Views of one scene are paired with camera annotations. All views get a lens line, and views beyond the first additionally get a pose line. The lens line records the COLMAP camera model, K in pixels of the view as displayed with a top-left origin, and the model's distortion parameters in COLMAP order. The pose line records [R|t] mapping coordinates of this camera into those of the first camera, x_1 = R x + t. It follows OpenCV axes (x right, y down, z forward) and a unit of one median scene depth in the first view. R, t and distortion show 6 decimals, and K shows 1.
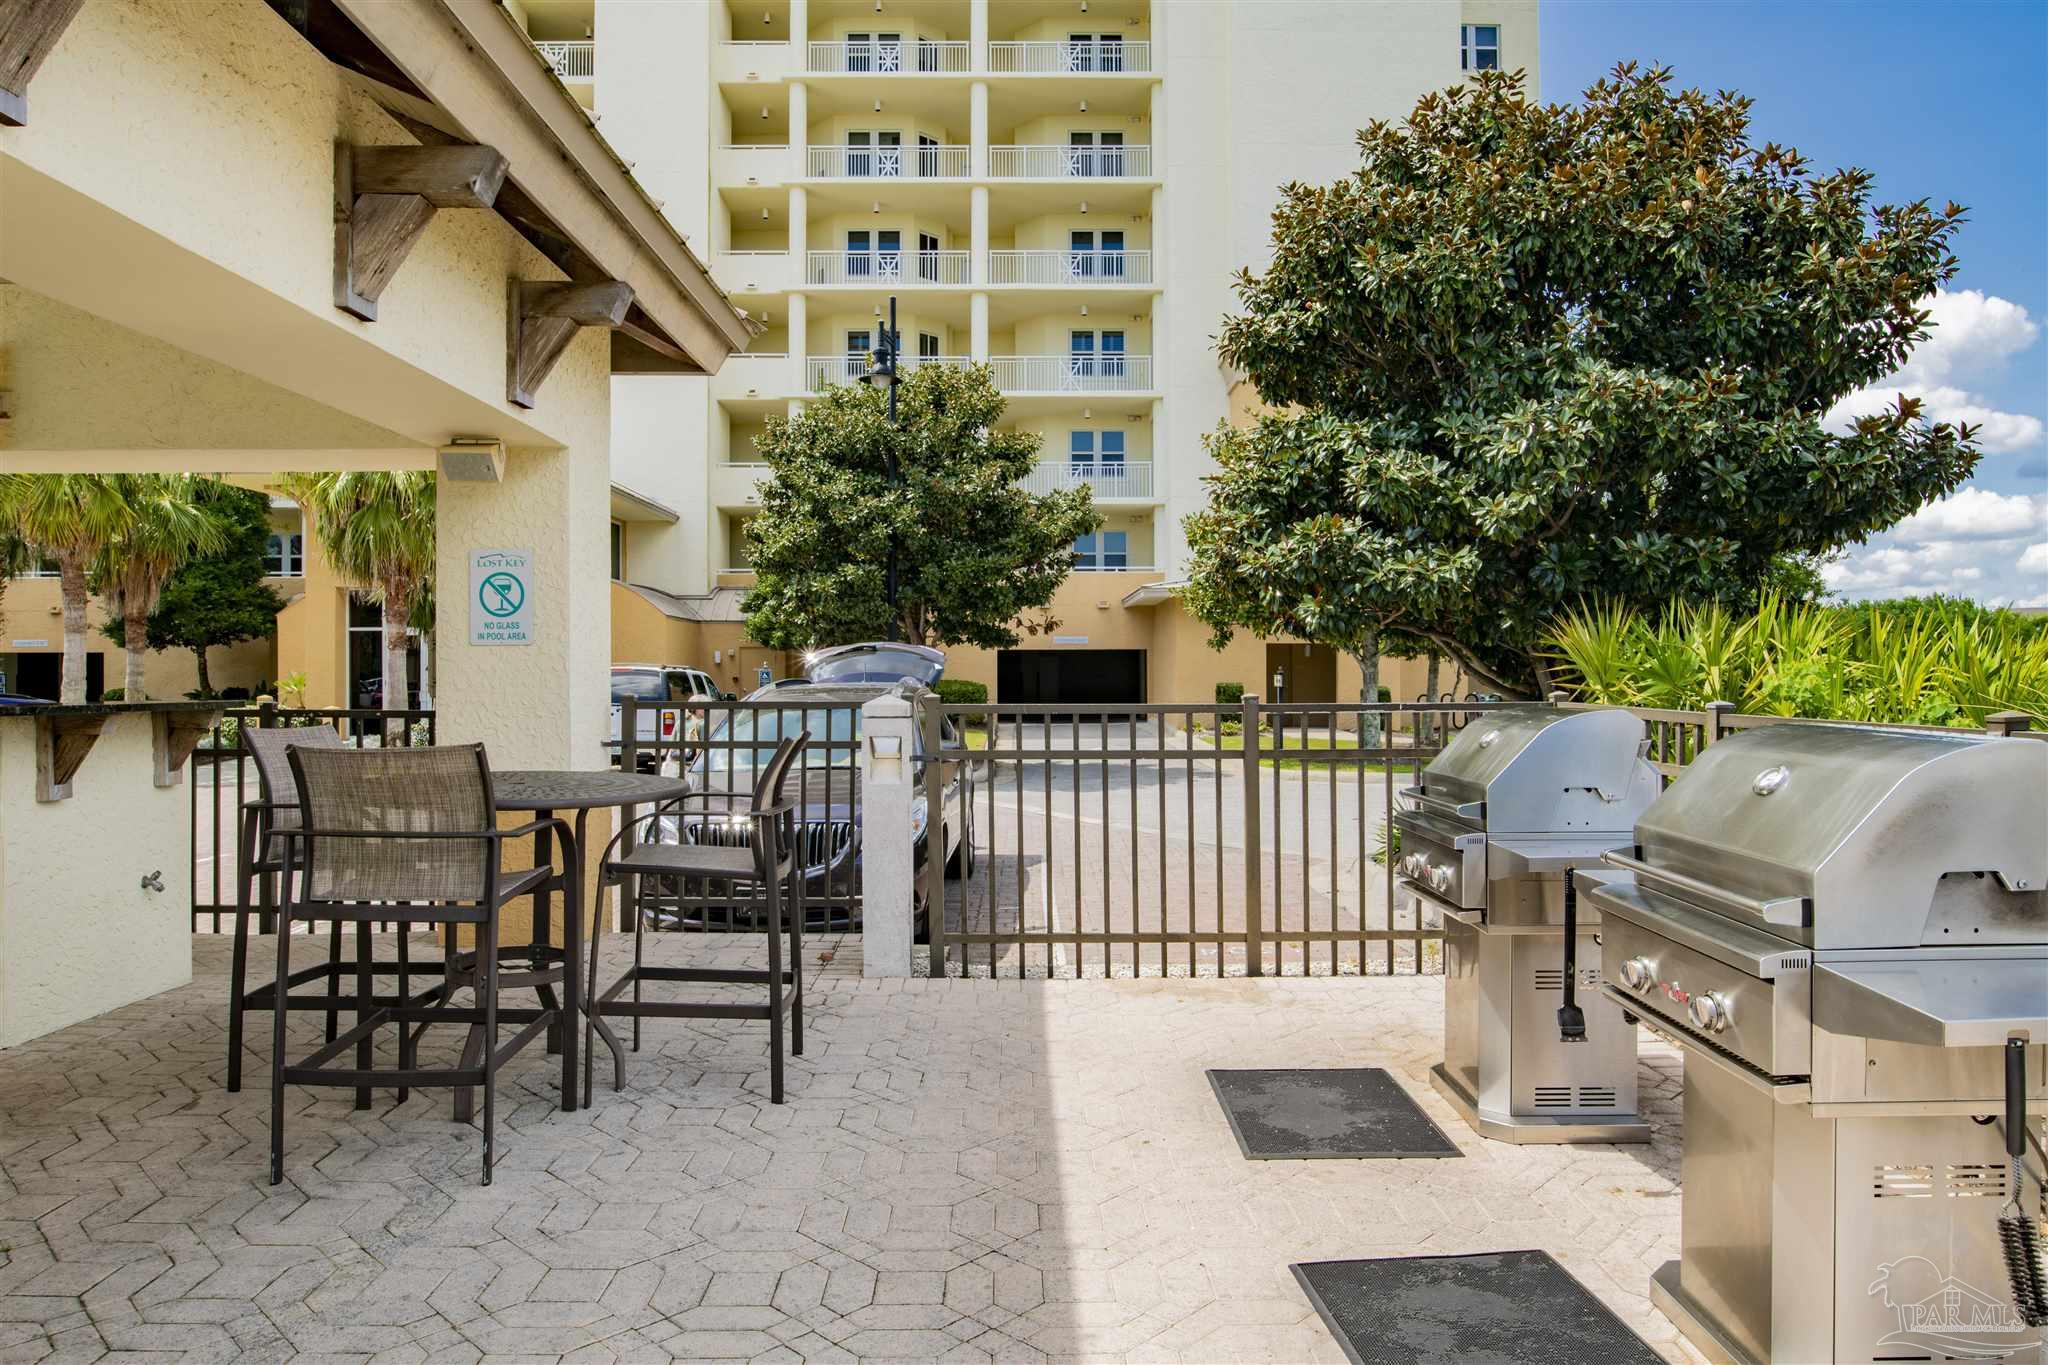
lens RADIAL K [[1241.9, 0, 1021.2], [0, 1241.9, 669.6], [0, 0, 1]] dist [-0.008213, -0.000936]
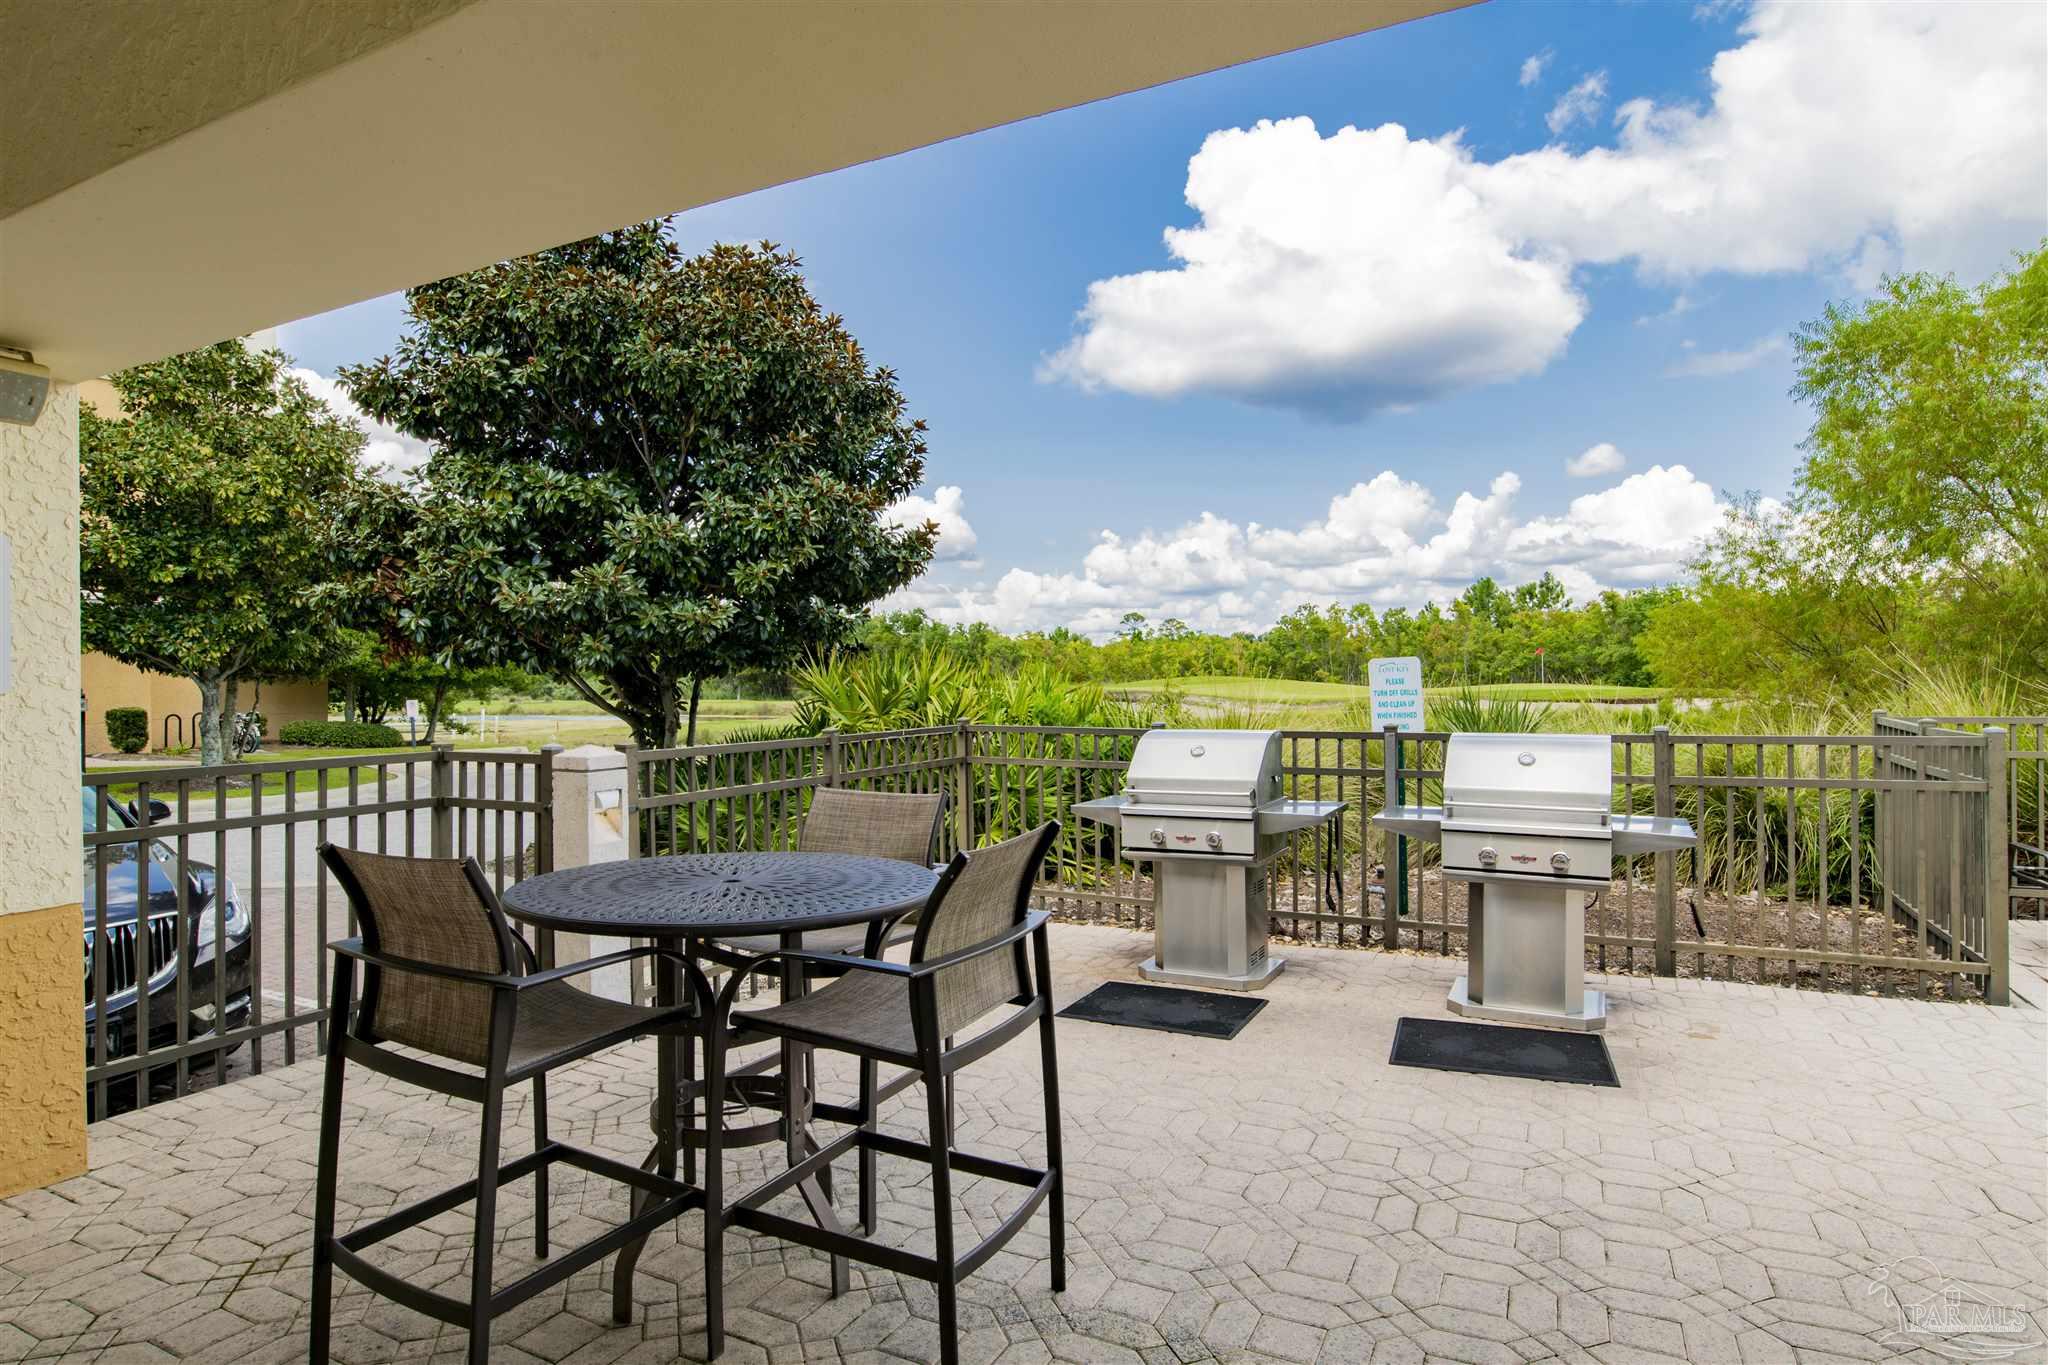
lens RADIAL K [[1102.7, 0, 1024.8], [0, 1102.7, 682.9], [0, 0, 1]] dist [0.002786, 0.000220]
pose [[0.471381, -0.001062, 0.881929, -1.115957], [0.011397, 0.999923, -0.004887, -0.023774], [-0.881856, 0.012355, 0.471357, 0.614480]]
